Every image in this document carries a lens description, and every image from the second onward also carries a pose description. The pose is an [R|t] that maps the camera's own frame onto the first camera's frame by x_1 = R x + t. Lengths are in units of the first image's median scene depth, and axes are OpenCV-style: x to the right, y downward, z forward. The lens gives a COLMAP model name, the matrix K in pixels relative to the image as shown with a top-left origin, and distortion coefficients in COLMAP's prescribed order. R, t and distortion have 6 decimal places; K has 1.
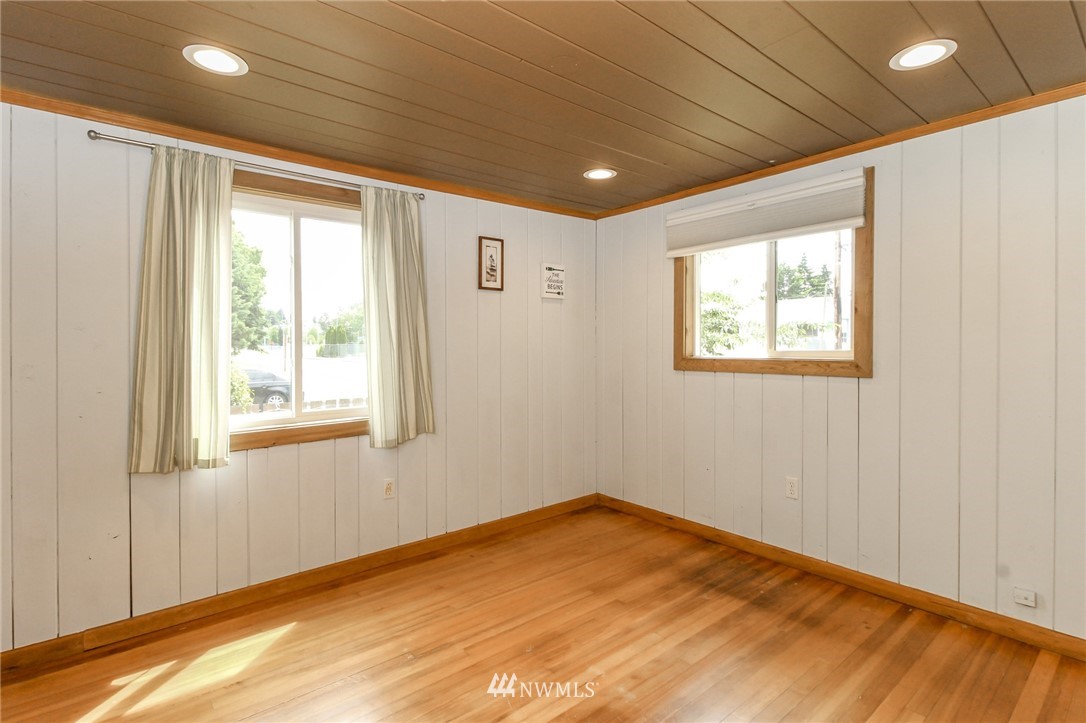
lens RADIAL K [[517.4, 0, 534.2], [0, 517.4, 345.4], [0, 0, 1]] dist [-0.000633, -0.001412]
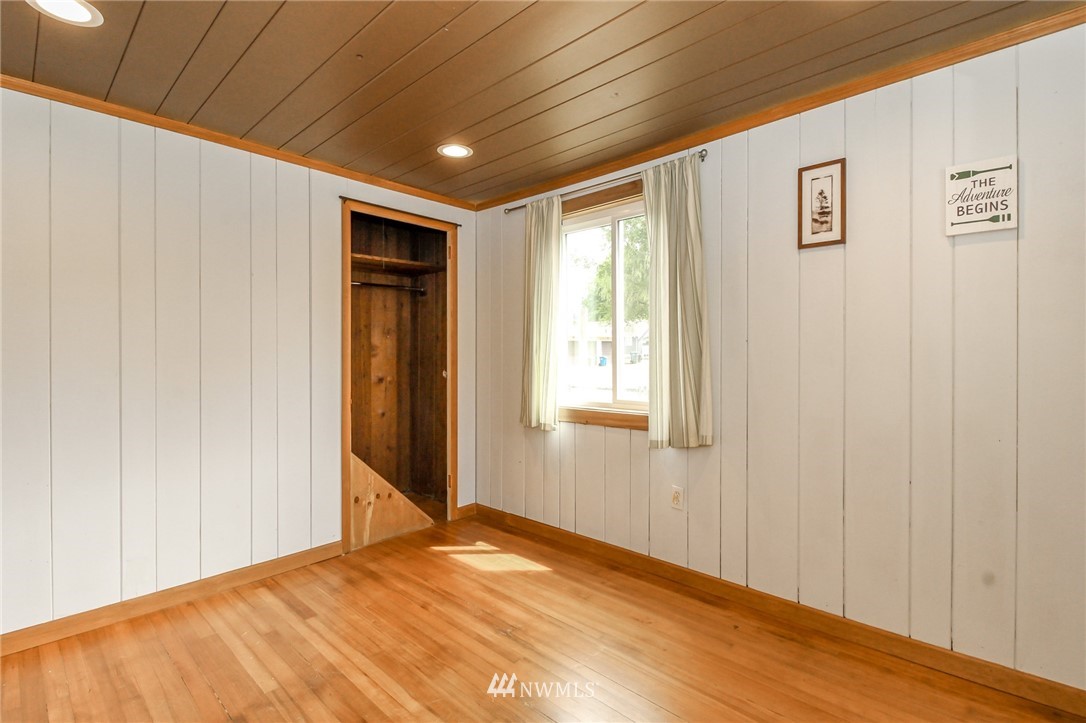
lens RADIAL K [[517.4, 0, 534.2], [0, 517.4, 345.4], [0, 0, 1]] dist [-0.000633, -0.001412]
pose [[0.117142, -0.001384, -0.993114, 0.572254], [0.009213, 0.999958, -0.000306, 0.013097], [0.993072, -0.009114, 0.117150, 0.651202]]
